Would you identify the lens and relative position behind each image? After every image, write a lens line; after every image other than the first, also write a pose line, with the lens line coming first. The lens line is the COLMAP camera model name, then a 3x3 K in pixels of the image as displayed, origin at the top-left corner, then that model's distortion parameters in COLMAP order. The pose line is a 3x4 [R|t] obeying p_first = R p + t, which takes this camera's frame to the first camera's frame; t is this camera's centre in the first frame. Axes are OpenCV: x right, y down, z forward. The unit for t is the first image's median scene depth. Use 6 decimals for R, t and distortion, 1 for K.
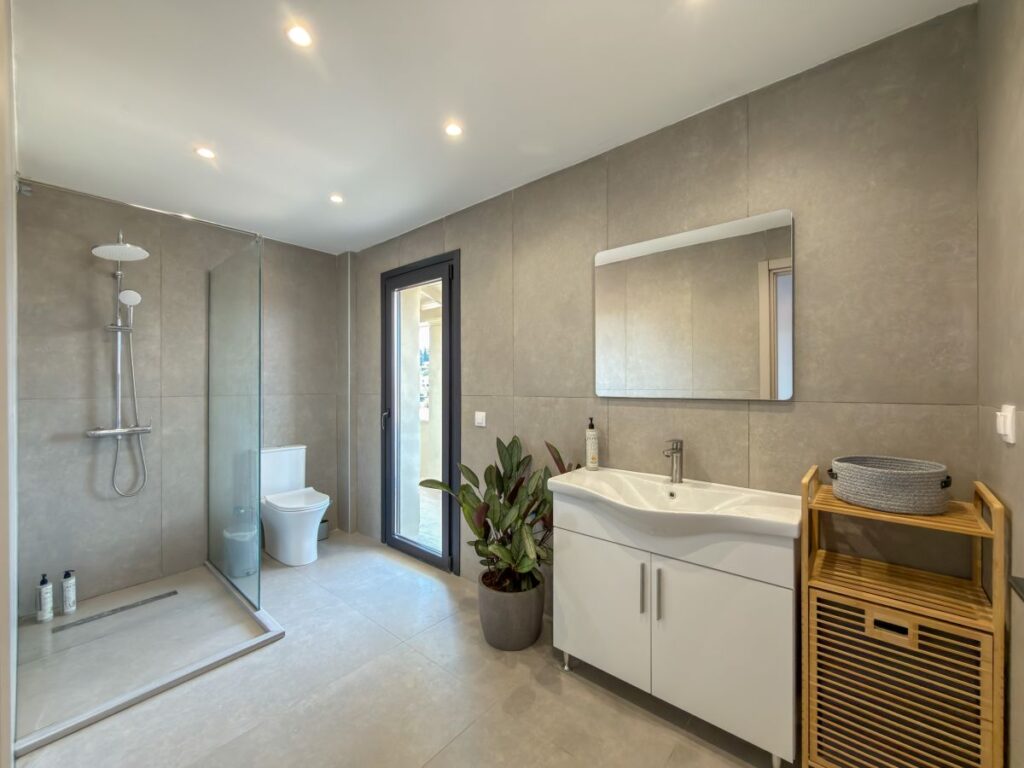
lens RADIAL K [[410.5, 0, 512.0], [0, 410.5, 384.0], [0, 0, 1]] dist [-0.000777, -0.000351]
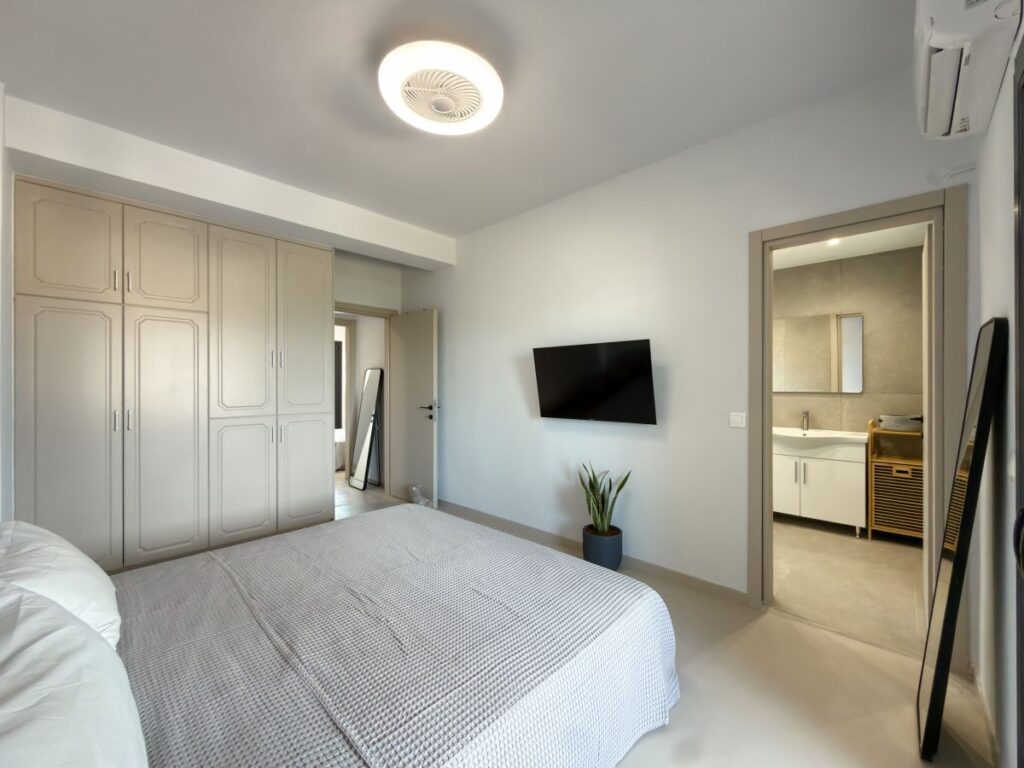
lens RADIAL K [[410.5, 0, 512.0], [0, 410.5, 384.0], [0, 0, 1]] dist [-0.000777, -0.000351]
pose [[0.998390, -0.004444, -0.056553, -1.377087], [0.004770, 0.999973, 0.005634, -0.038680], [0.056526, -0.005895, 0.998384, -1.695848]]
